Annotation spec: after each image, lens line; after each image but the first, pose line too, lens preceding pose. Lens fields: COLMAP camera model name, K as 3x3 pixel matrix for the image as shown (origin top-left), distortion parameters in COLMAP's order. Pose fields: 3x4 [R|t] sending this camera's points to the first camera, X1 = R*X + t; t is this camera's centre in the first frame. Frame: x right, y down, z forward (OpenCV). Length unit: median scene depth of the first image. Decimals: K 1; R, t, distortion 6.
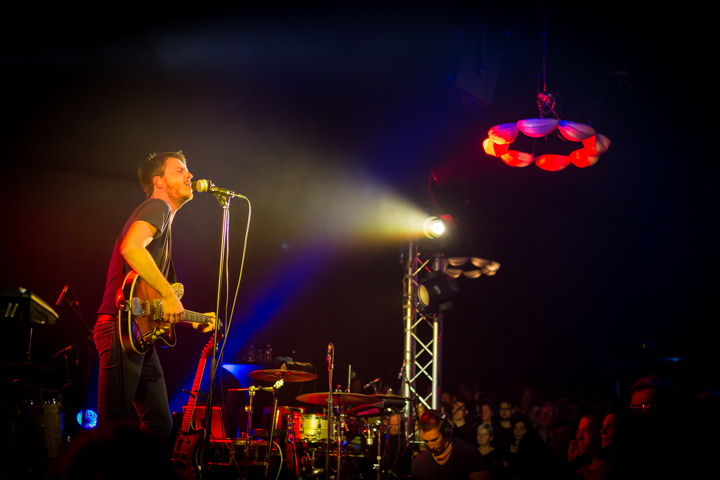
lens RADIAL K [[890.4, 0, 360.0], [0, 890.4, 240.0], [0, 0, 1]] dist [-0.036229, 0.034602]
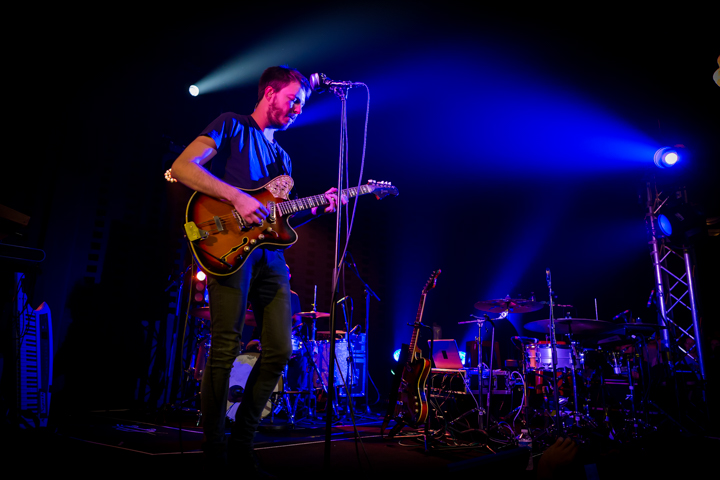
lens RADIAL K [[504.0, 0, 362.1], [0, 504.0, 237.0], [0, 0, 1]] dist [-0.012352, 0.002552]
pose [[0.861964, -0.135104, -0.488635, 0.059962], [0.114040, 0.990807, -0.072782, 0.090978], [0.493976, 0.007012, 0.869447, 0.386351]]
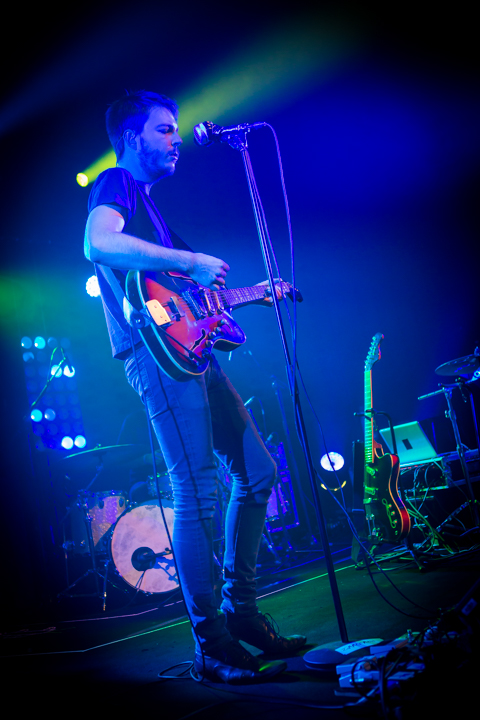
lens RADIAL K [[760.8, 0, 240.0], [0, 760.8, 360.0], [0, 0, 1]] dist [-0.003229, -0.002053]
pose [[0.832309, -0.287752, -0.473772, 0.049698], [0.331051, 0.943575, 0.008488, 0.072448], [0.444597, -0.163907, 0.880607, 0.310699]]
